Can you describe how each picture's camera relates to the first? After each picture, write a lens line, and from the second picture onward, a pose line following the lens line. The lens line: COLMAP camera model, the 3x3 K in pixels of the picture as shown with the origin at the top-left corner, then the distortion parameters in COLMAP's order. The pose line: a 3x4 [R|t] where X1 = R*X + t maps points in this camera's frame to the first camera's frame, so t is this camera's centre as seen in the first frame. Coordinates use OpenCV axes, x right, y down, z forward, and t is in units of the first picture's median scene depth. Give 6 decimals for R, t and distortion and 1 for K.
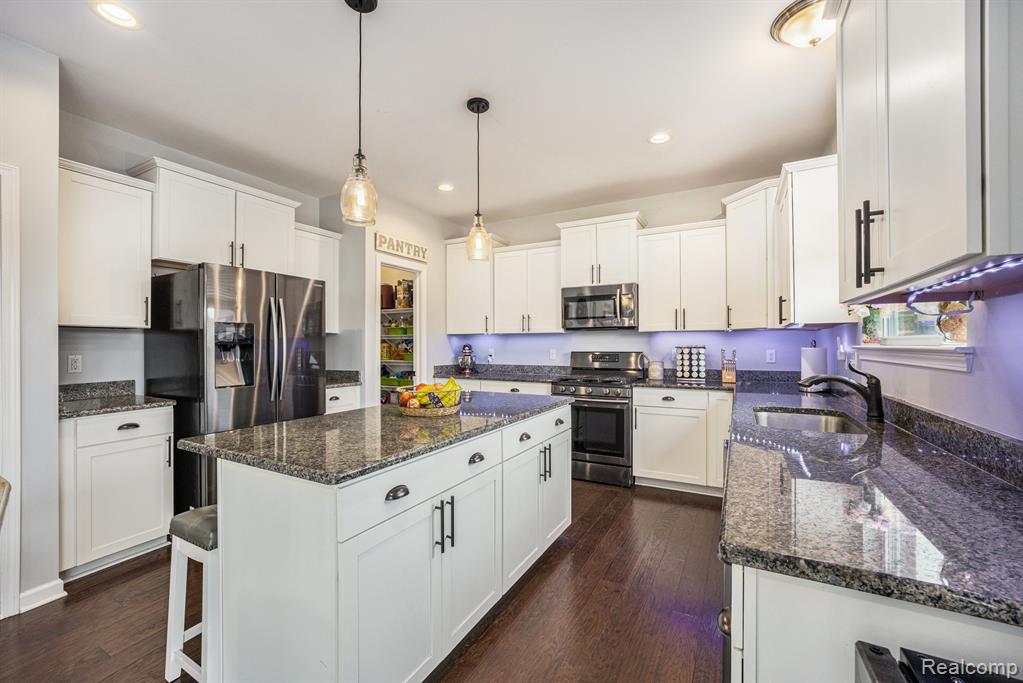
lens RADIAL K [[417.2, 0, 508.9], [0, 417.2, 340.4], [0, 0, 1]] dist [-0.004123, -0.000193]
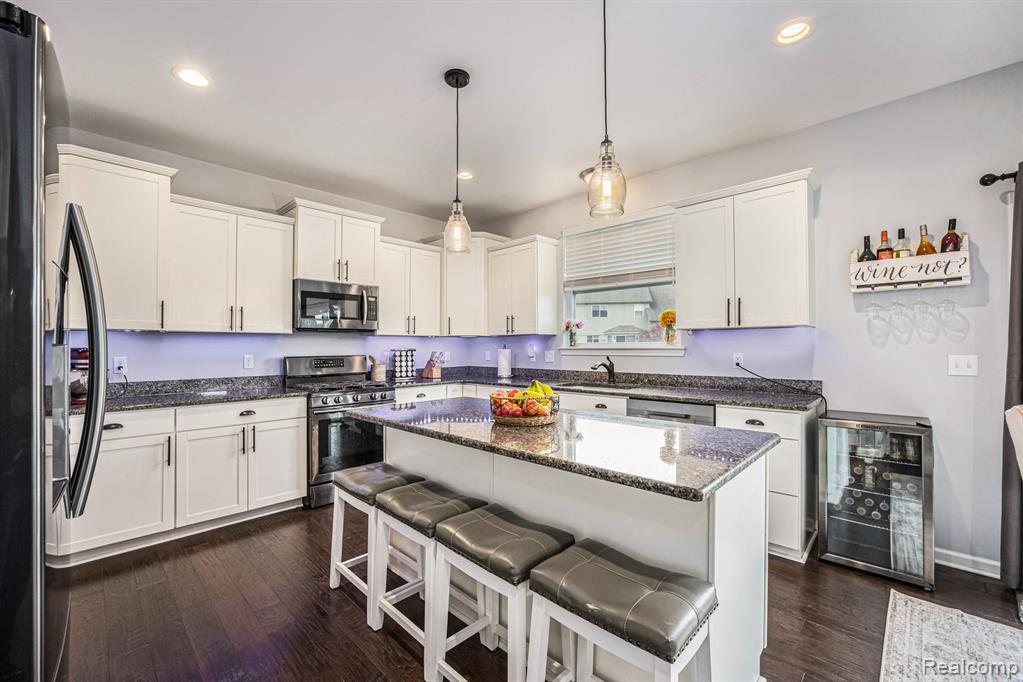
lens RADIAL K [[417.2, 0, 508.5], [0, 417.2, 344.3], [0, 0, 1]] dist [-0.004123, -0.000193]
pose [[0.291261, 0.007910, 0.956611, -0.562939], [0.000504, 0.999964, -0.008422, 0.010420], [-0.956643, 0.002935, 0.291247, 0.398309]]
